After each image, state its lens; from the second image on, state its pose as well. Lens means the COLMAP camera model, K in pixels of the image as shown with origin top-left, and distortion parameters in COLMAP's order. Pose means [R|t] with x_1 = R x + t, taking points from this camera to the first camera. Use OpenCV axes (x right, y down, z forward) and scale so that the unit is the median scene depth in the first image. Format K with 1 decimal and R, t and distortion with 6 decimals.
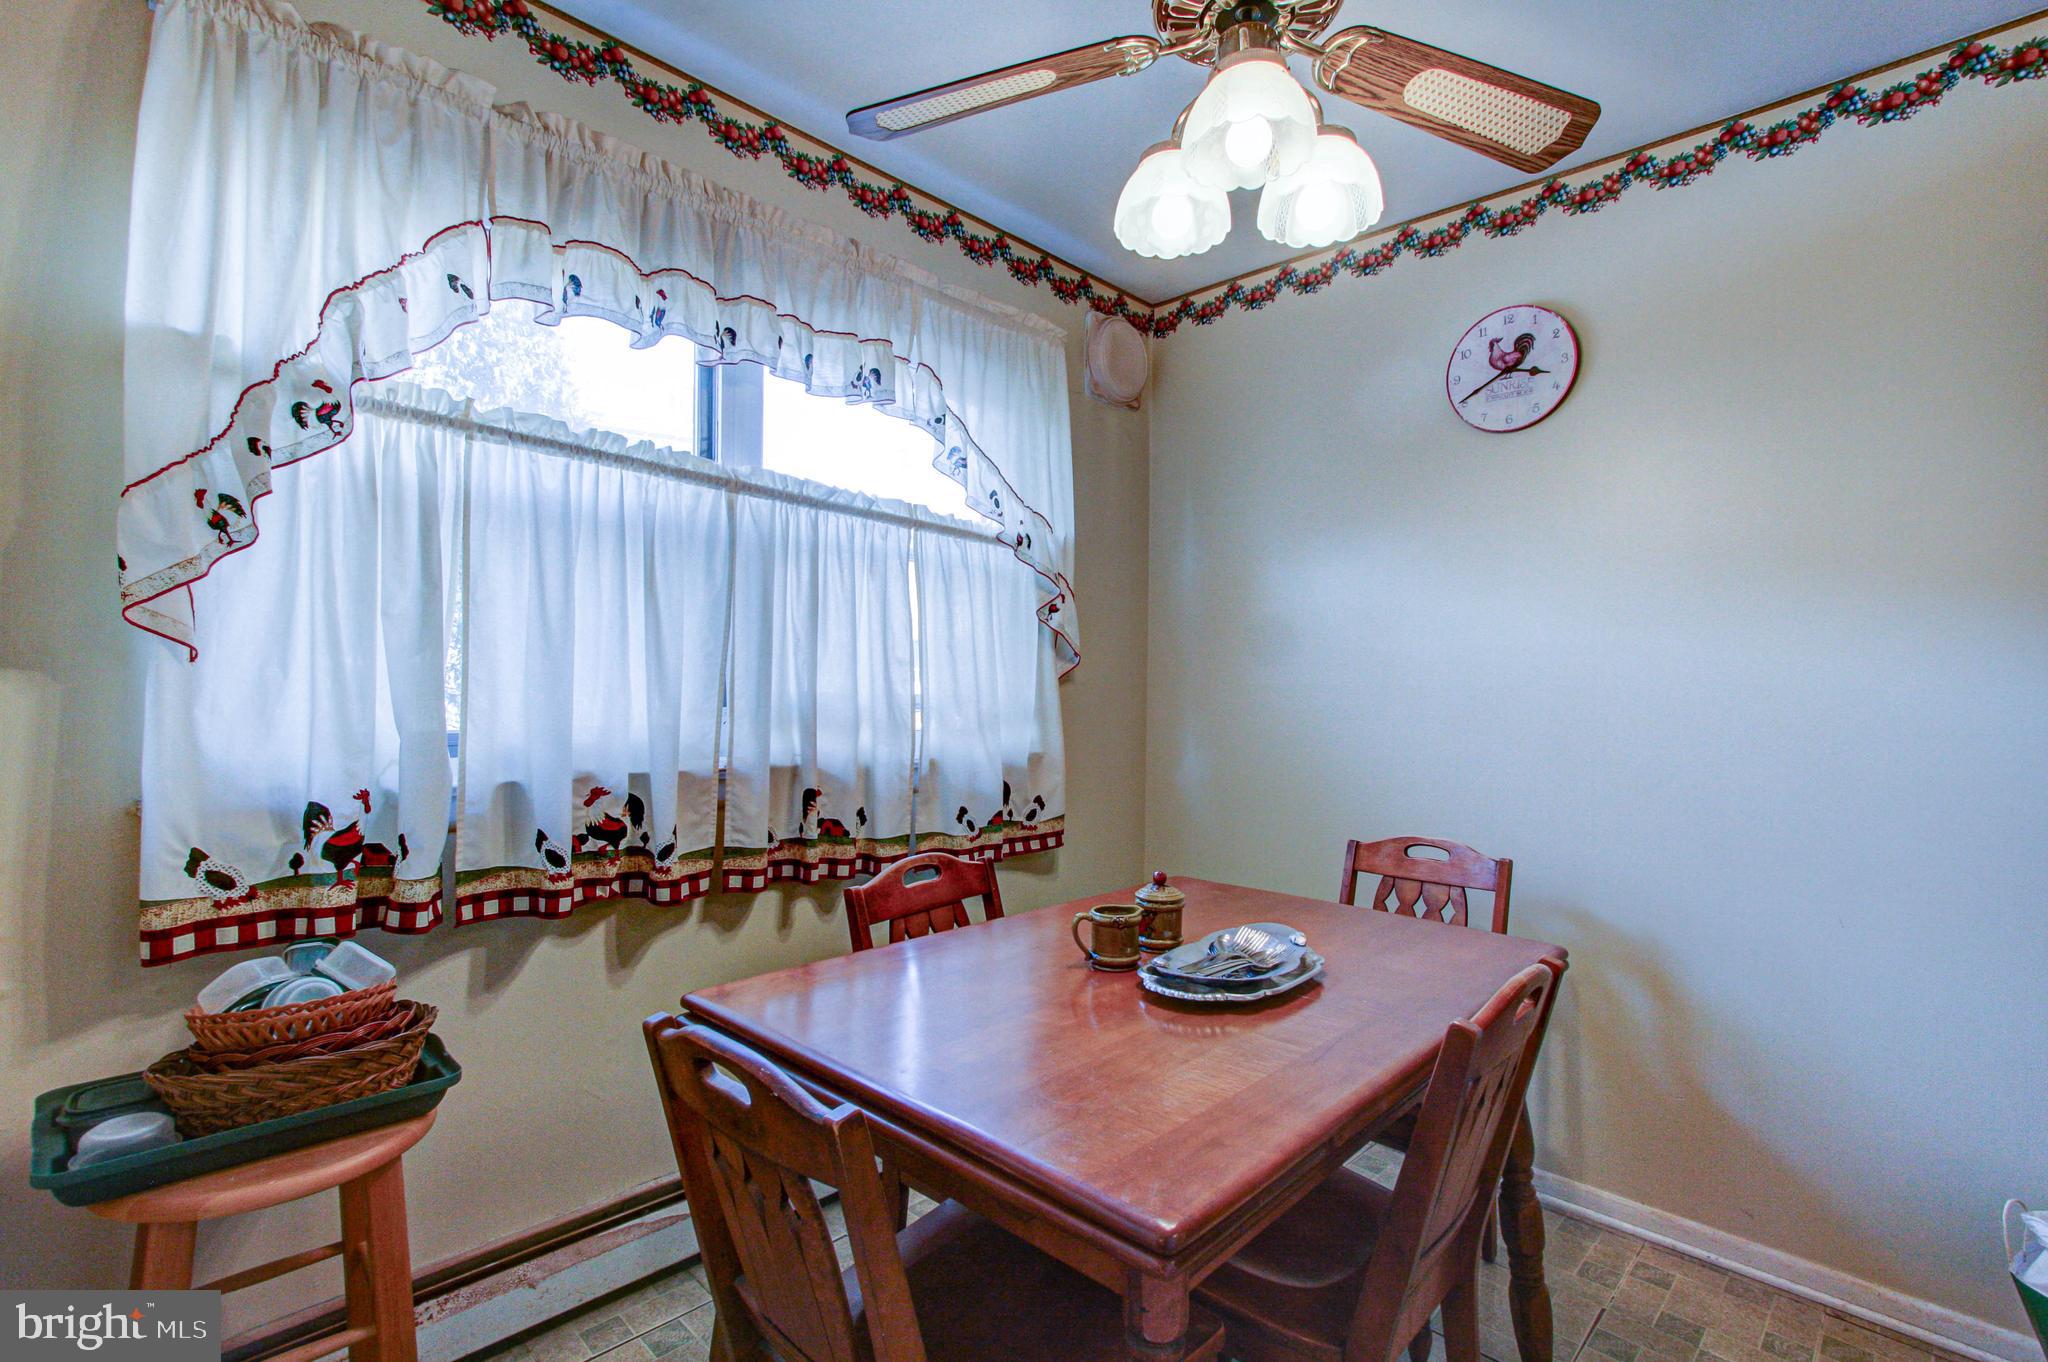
lens RADIAL K [[985.1, 0, 1025.0], [0, 985.1, 686.1], [0, 0, 1]] dist [-0.004273, 0.002435]
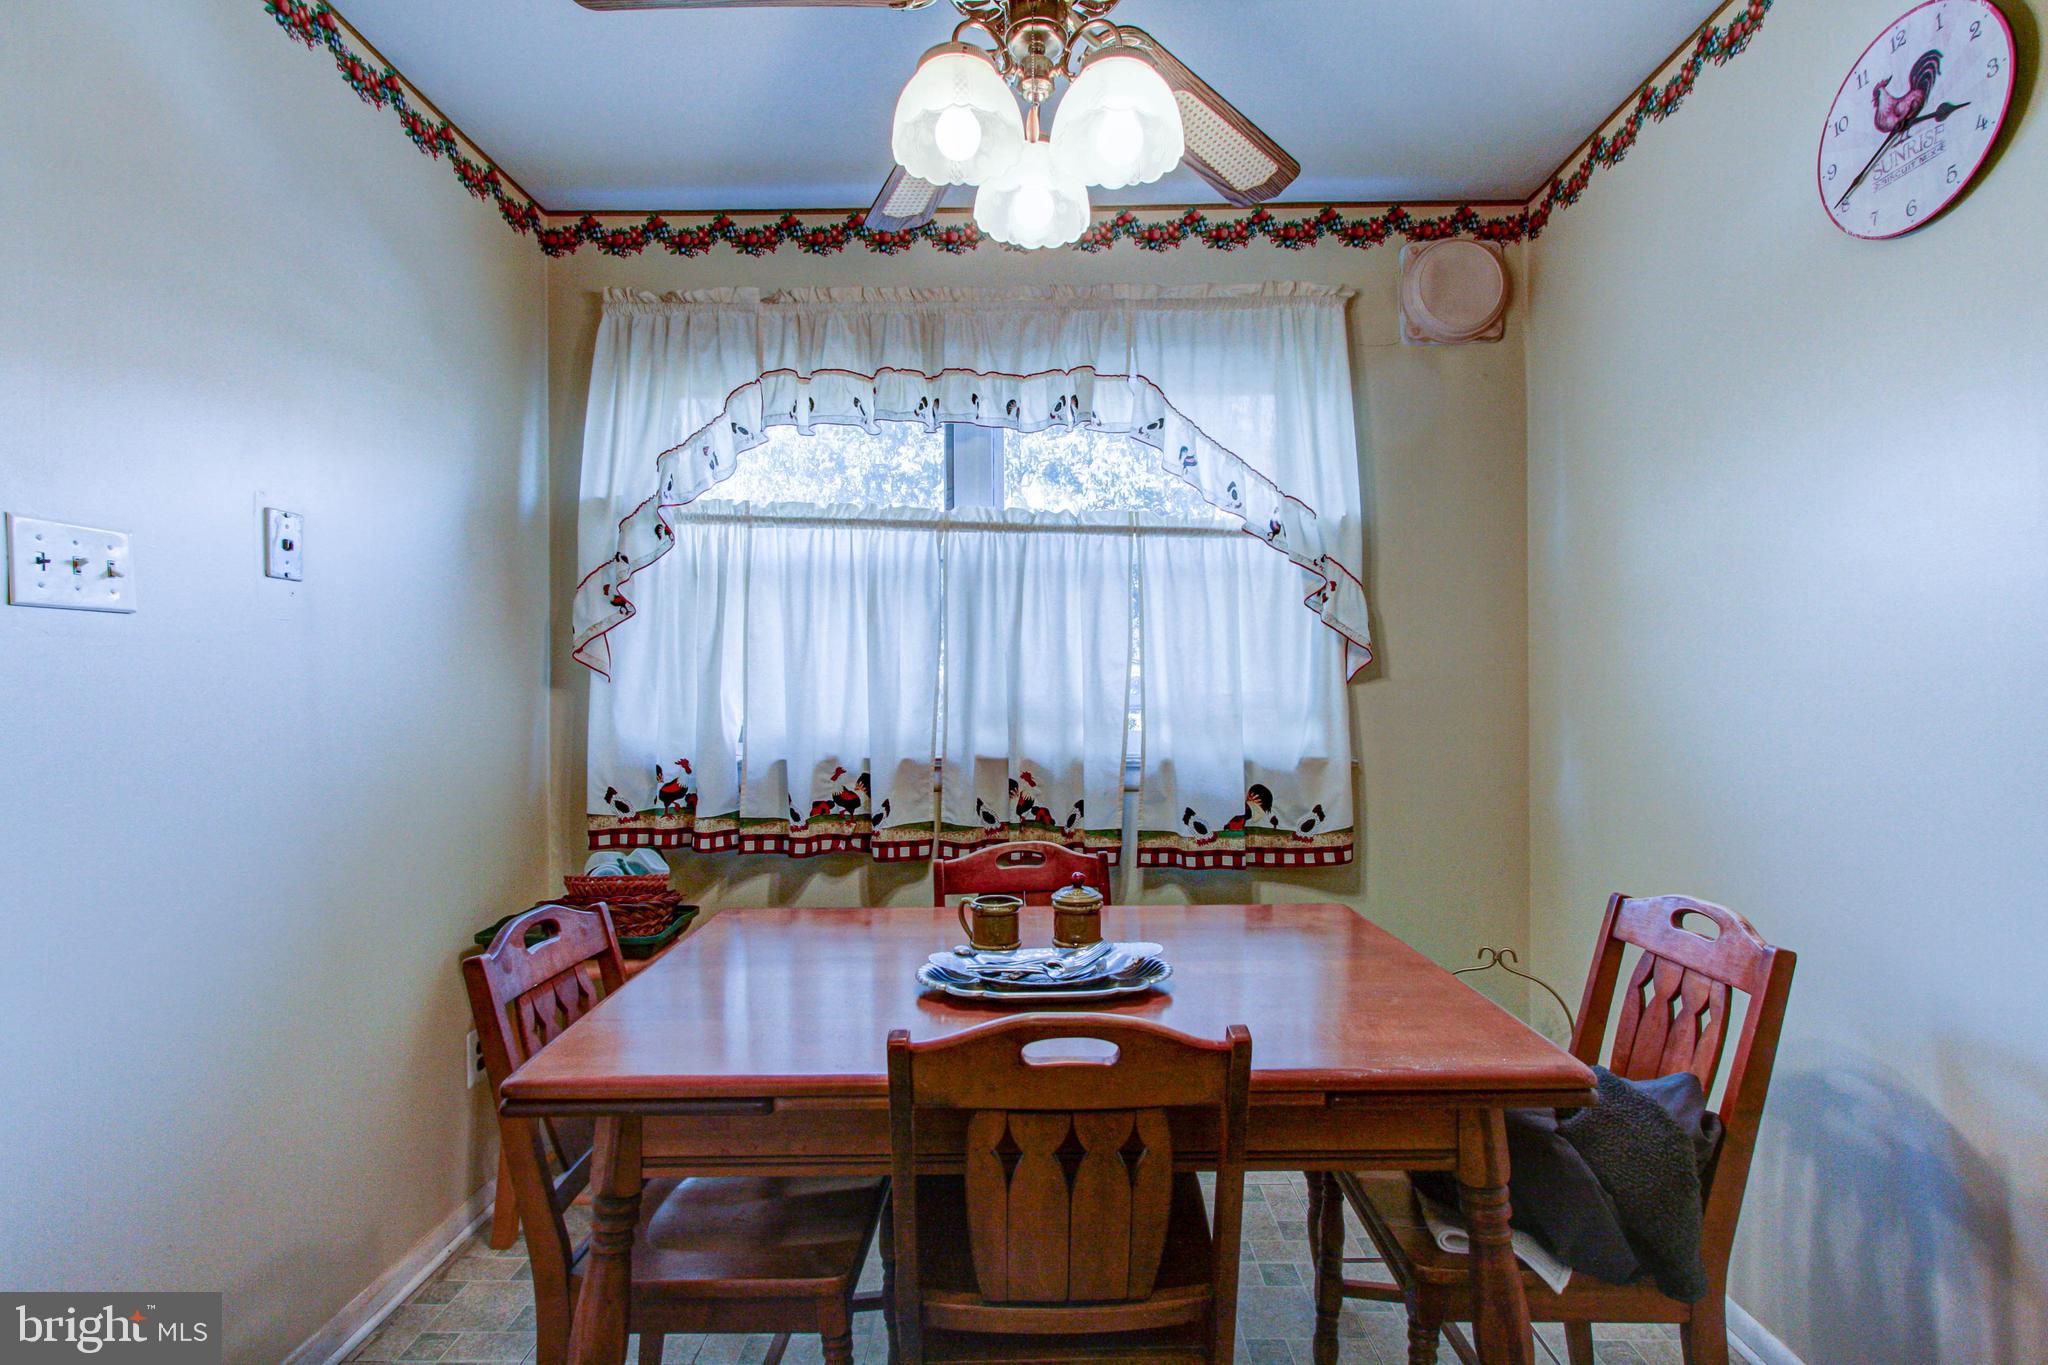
lens RADIAL K [[985.1, 0, 1021.5], [0, 985.1, 685.5], [0, 0, 1]] dist [-0.004273, 0.002435]
pose [[0.666153, -0.023240, -0.745453, 0.657526], [0.016026, 0.999730, -0.016846, 0.015646], [0.745643, -0.000725, 0.666346, 0.250634]]
